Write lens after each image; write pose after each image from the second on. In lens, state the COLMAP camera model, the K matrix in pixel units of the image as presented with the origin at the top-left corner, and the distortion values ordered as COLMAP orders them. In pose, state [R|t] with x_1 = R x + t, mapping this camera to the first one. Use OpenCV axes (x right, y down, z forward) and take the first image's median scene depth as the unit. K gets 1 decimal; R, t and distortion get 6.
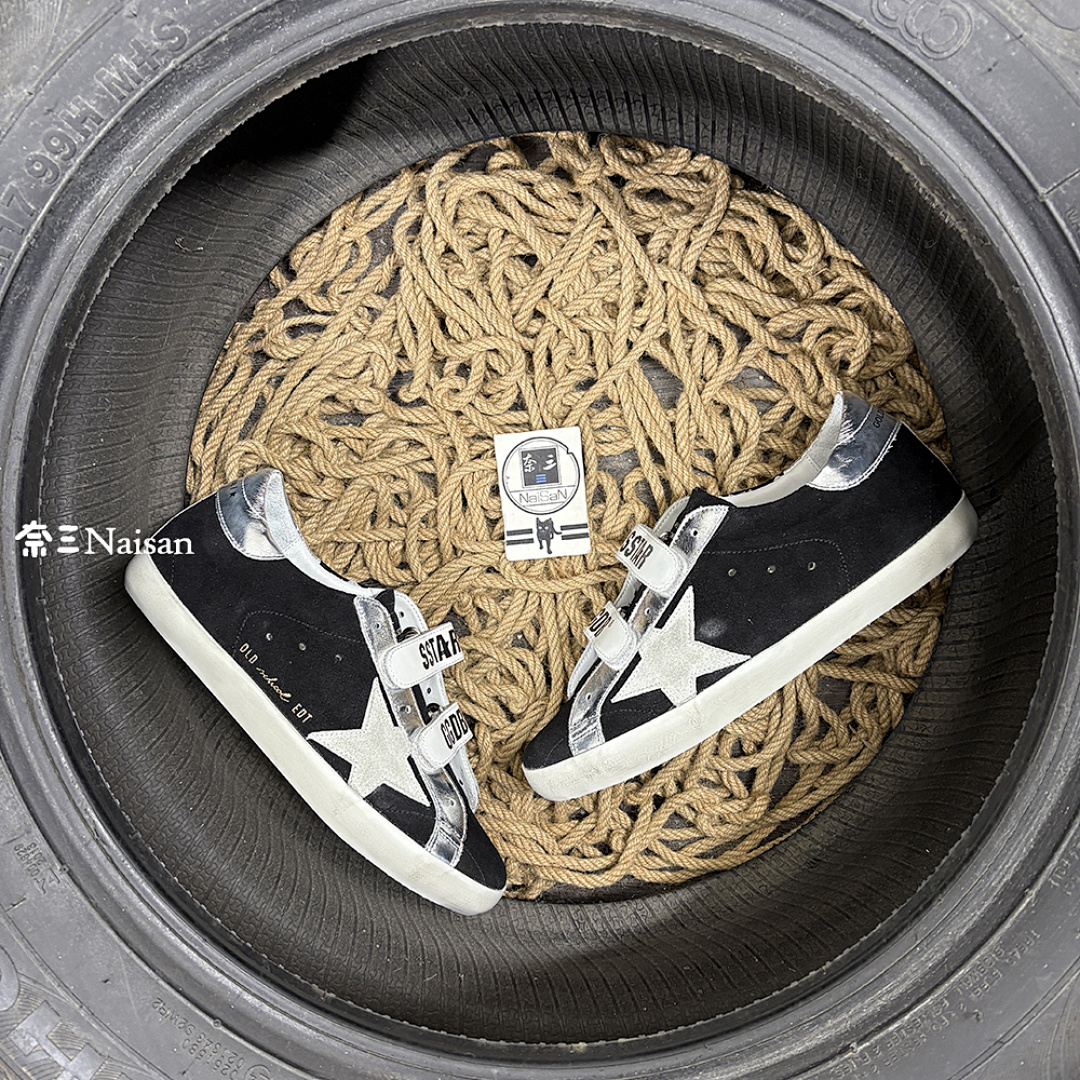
lens RADIAL K [[1121.5, 0, 540.0], [0, 1121.5, 553.6], [0, 0, 1]] dist [-0.003093, -0.018116]
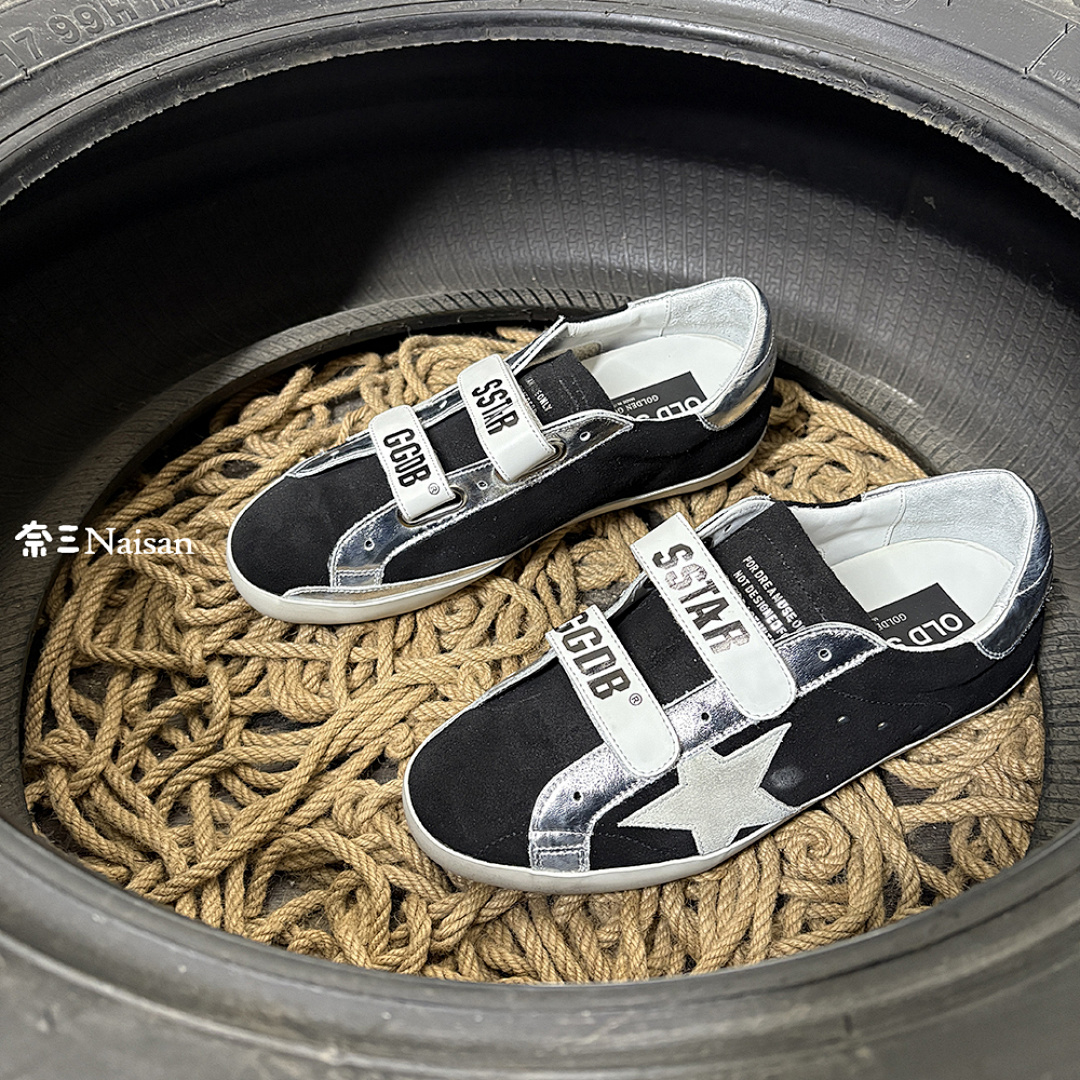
lens RADIAL K [[1121.5, 0, 540.0], [0, 1121.5, 553.6], [0, 0, 1]] dist [-0.003093, -0.018116]
pose [[0.991937, 0.064227, 0.109253, -0.096914], [0.034442, 0.693011, -0.720104, 0.688864], [-0.121964, 0.718061, 0.685211, 0.575189]]
